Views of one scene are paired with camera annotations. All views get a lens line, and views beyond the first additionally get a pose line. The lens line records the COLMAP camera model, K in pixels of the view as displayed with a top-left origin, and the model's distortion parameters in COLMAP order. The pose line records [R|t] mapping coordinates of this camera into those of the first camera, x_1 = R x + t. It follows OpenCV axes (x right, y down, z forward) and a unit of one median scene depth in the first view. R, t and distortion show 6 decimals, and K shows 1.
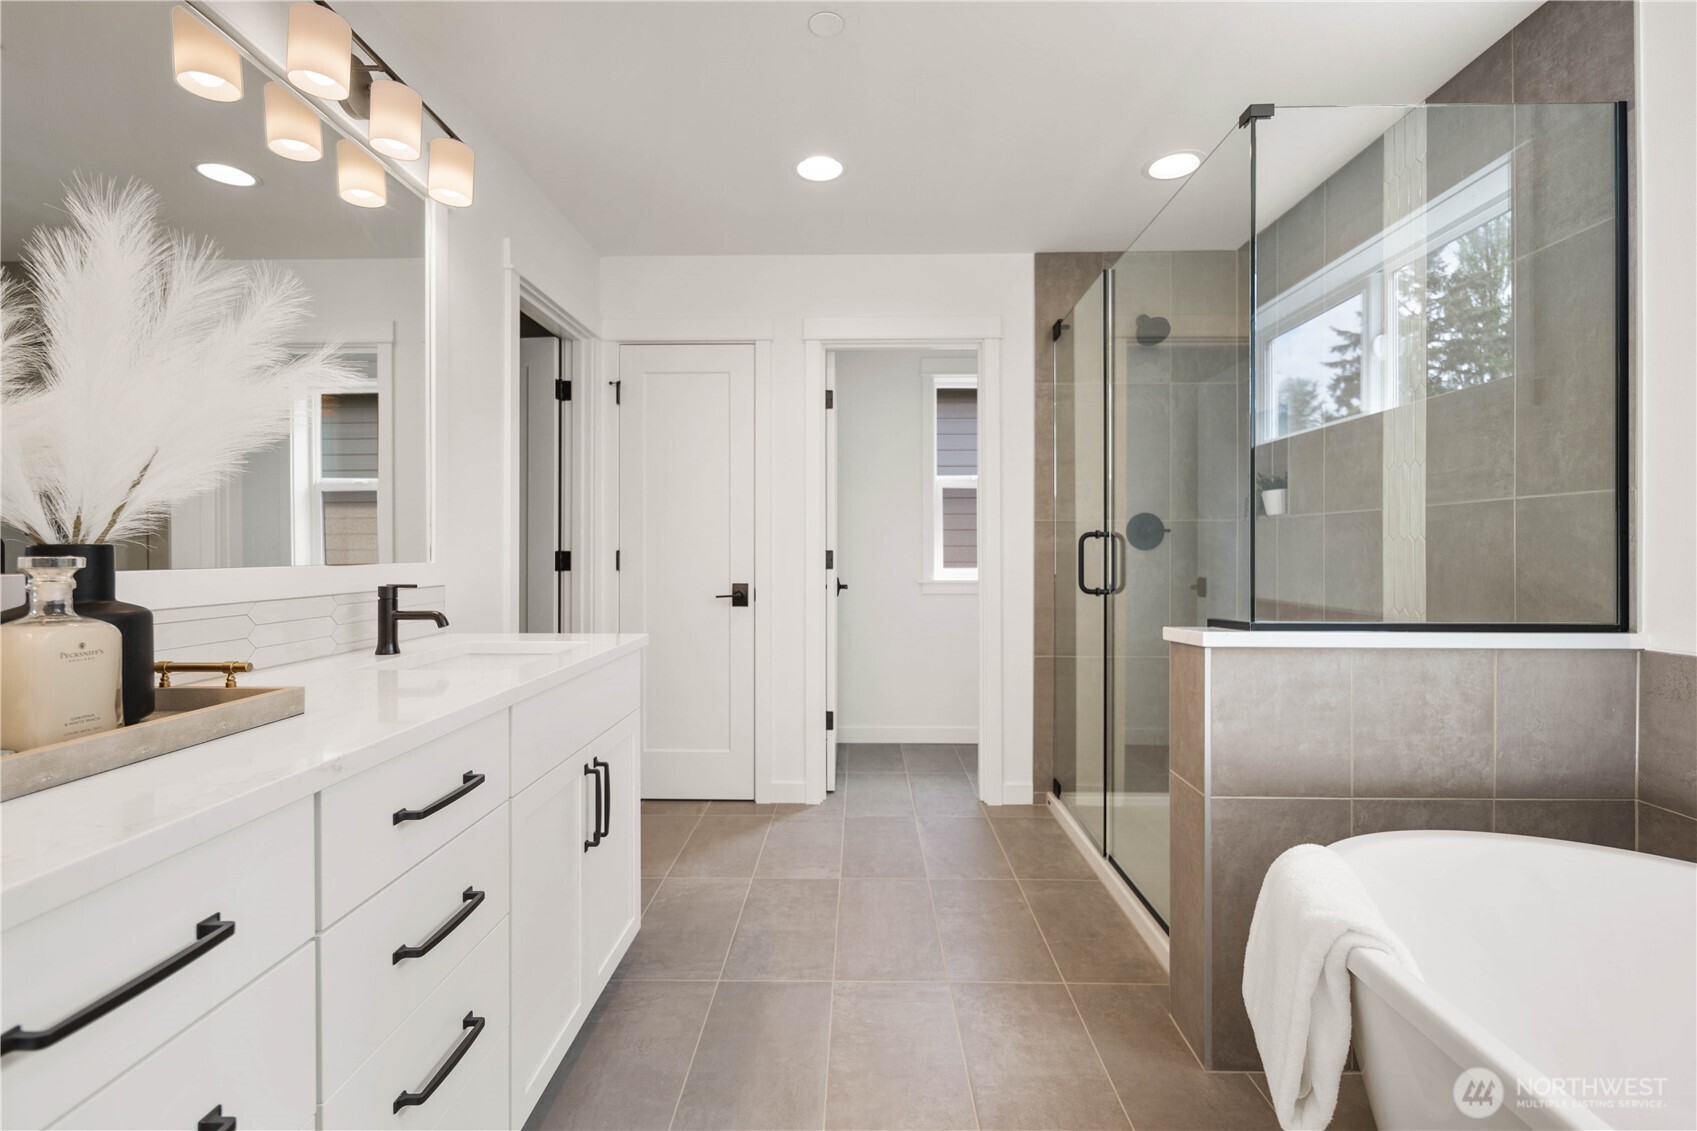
lens RADIAL K [[744.6, 0, 845.5], [0, 744.6, 557.2], [0, 0, 1]] dist [0.014410, -0.003161]
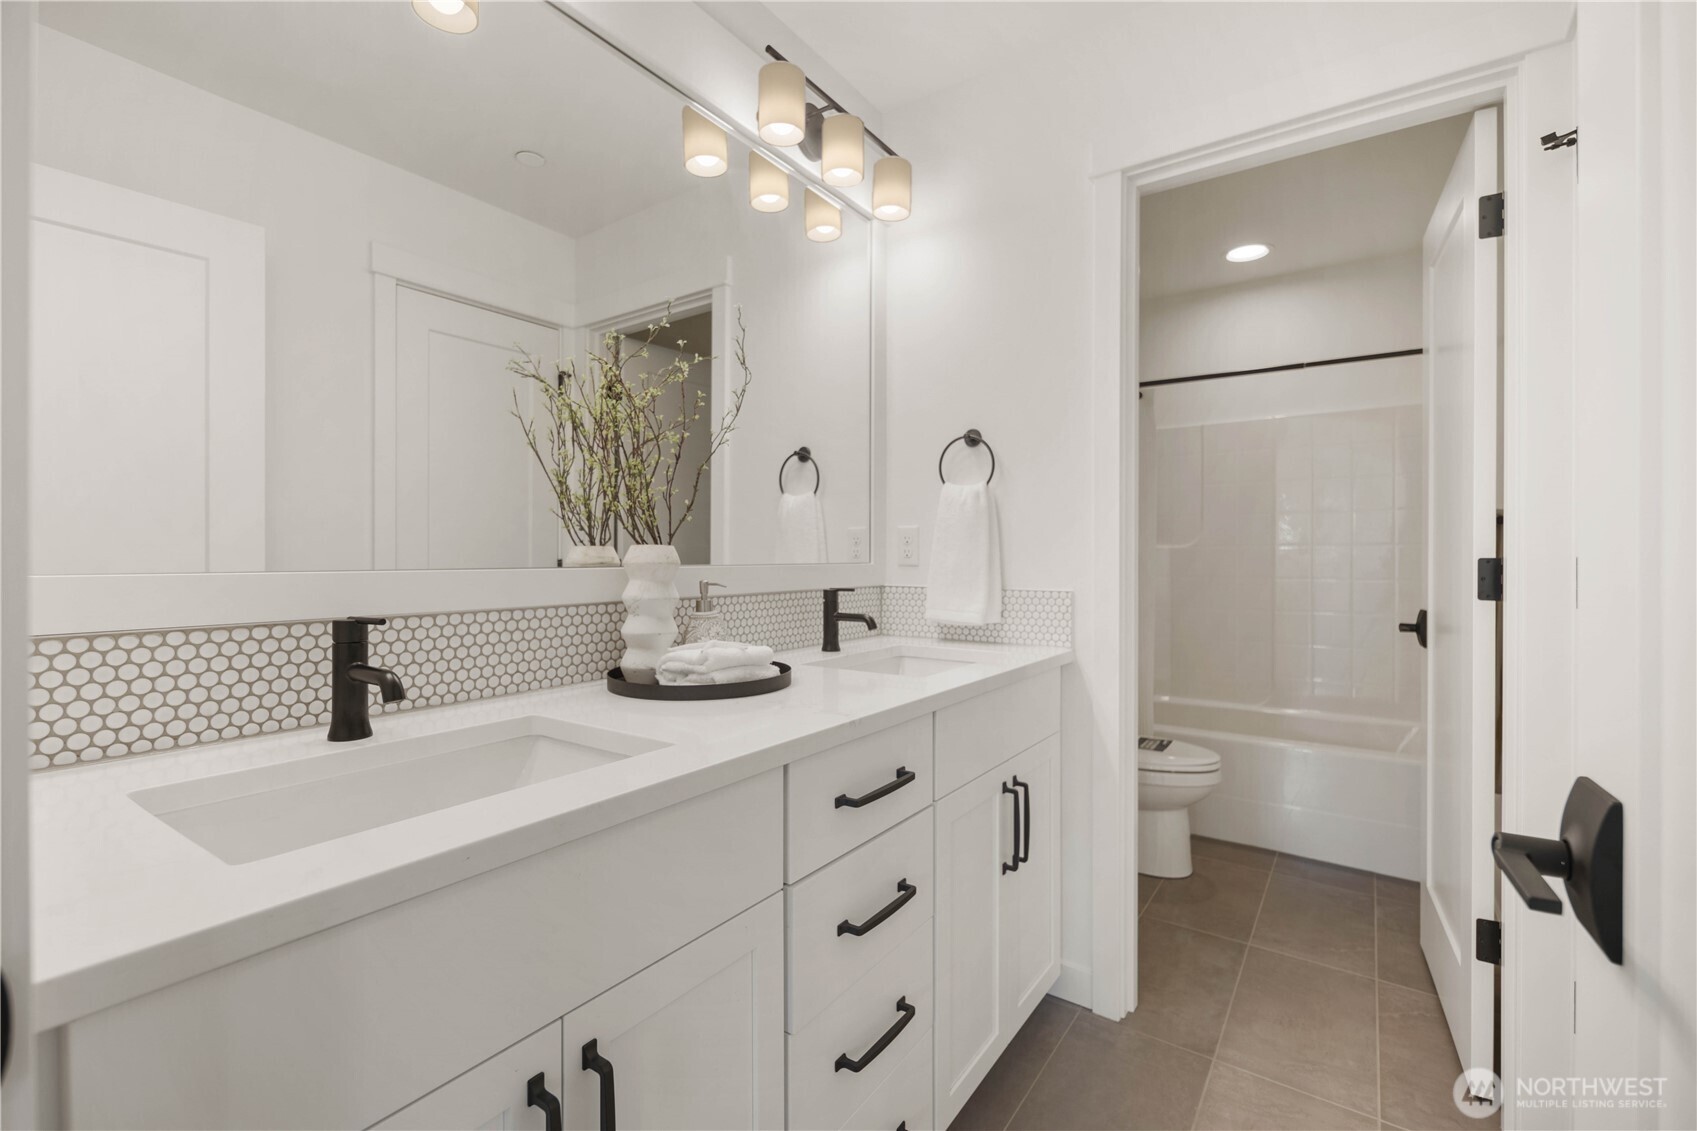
lens RADIAL K [[744.6, 0, 851.9], [0, 744.6, 578.5], [0, 0, 1]] dist [0.014410, -0.003161]
pose [[0.835489, 0.015315, -0.549294, 0.004984], [-0.003131, 0.999728, 0.023111, -0.001181], [0.549499, -0.017589, 0.835309, 0.111396]]
